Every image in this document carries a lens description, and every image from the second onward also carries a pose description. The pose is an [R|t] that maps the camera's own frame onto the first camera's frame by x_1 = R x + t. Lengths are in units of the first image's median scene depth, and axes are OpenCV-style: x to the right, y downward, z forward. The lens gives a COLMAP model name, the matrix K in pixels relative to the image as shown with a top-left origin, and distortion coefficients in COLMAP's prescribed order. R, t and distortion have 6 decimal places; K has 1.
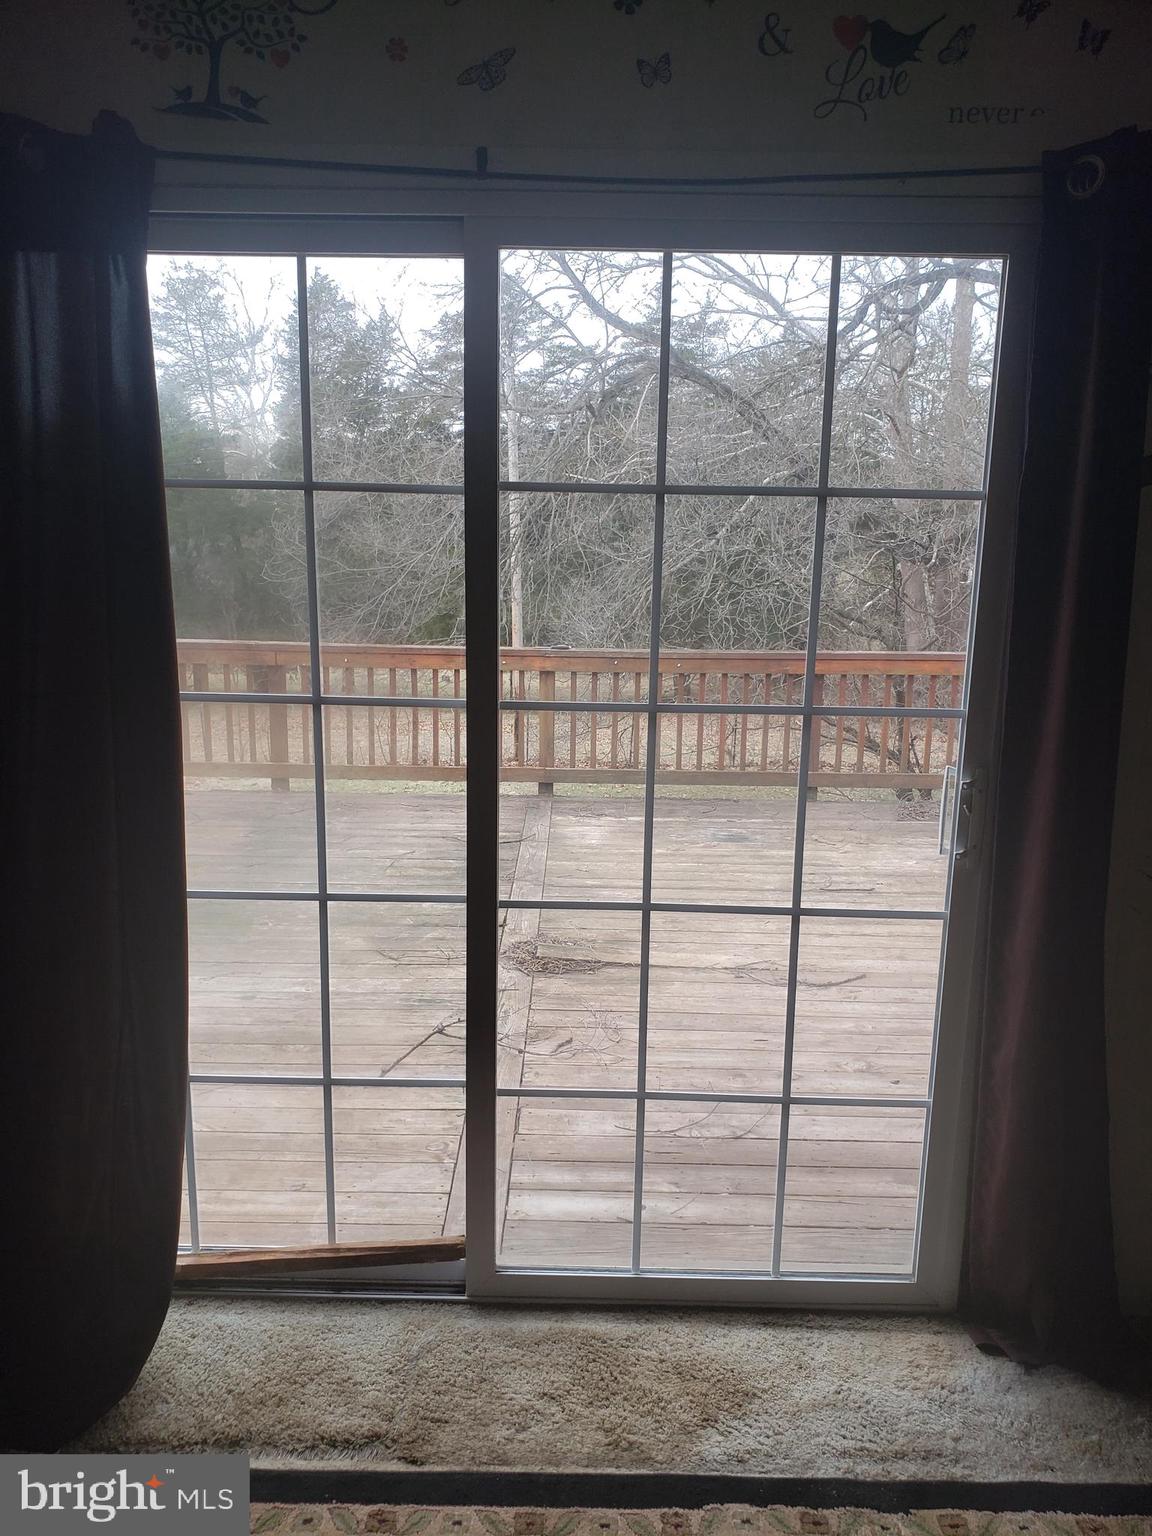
lens RADIAL K [[1194.6, 0, 560.6], [0, 1194.6, 773.3], [0, 0, 1]] dist [0.035842, -0.011902]
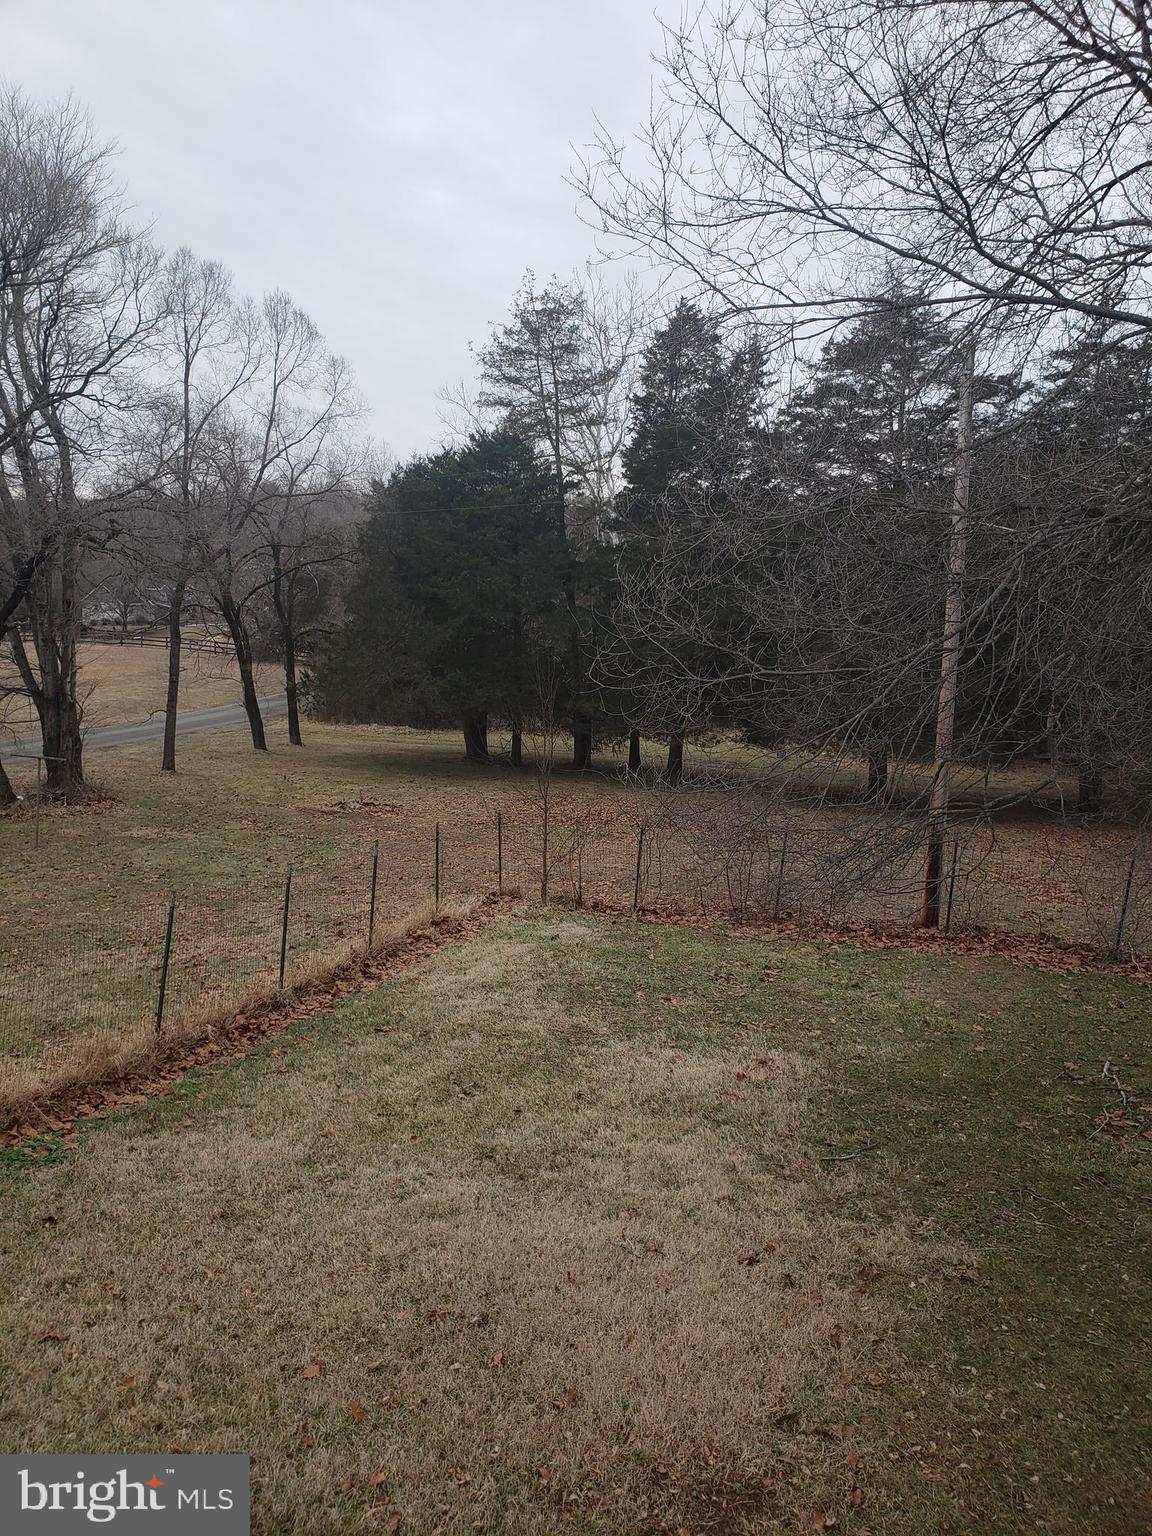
lens RADIAL K [[1194.6, 0, 585.6], [0, 1194.6, 759.3], [0, 0, 1]] dist [0.035842, -0.011902]
pose [[0.968673, 0.066452, -0.239285, -0.038769], [-0.080119, 0.995637, -0.047837, -0.031994], [0.235062, 0.065509, 0.969770, 0.149005]]
